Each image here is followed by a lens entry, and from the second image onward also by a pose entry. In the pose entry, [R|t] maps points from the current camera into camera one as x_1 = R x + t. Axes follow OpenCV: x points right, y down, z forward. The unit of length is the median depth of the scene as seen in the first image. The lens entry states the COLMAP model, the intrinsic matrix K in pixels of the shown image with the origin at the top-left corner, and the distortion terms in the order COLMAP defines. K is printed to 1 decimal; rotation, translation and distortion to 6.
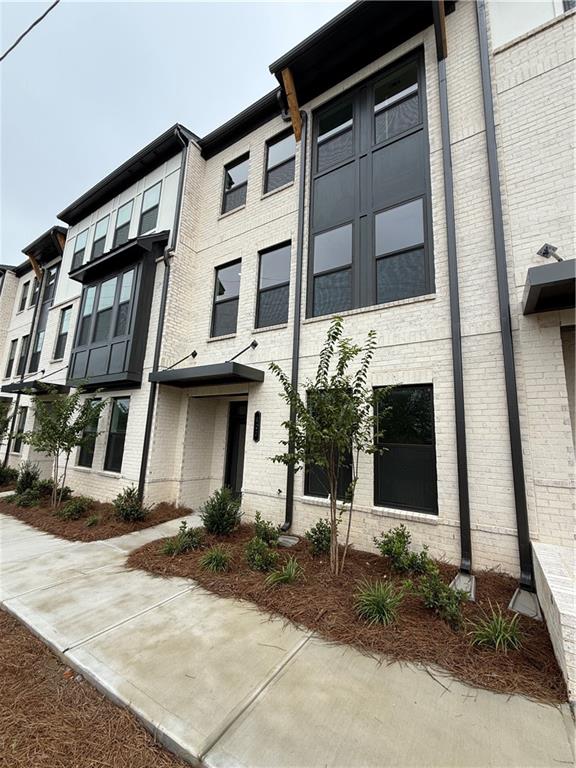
lens RADIAL K [[316.1, 0, 286.0], [0, 316.1, 383.0], [0, 0, 1]] dist [-0.000032, 0.000231]
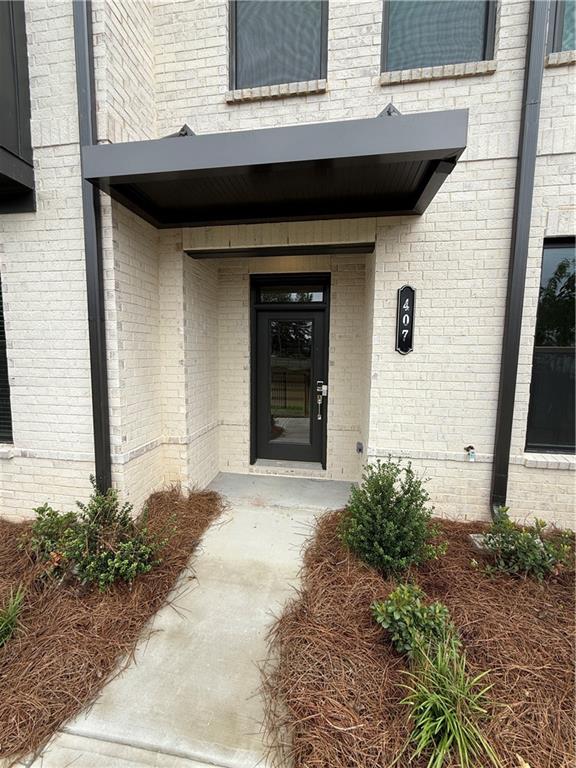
lens RADIAL K [[316.1, 0, 287.6], [0, 316.1, 384.1], [0, 0, 1]] dist [-0.000032, 0.000231]
pose [[0.912837, -0.074340, 0.401500, -0.409132], [-0.044843, 0.959088, 0.279533, 0.100763], [-0.405855, -0.273173, 0.872157, 0.610208]]
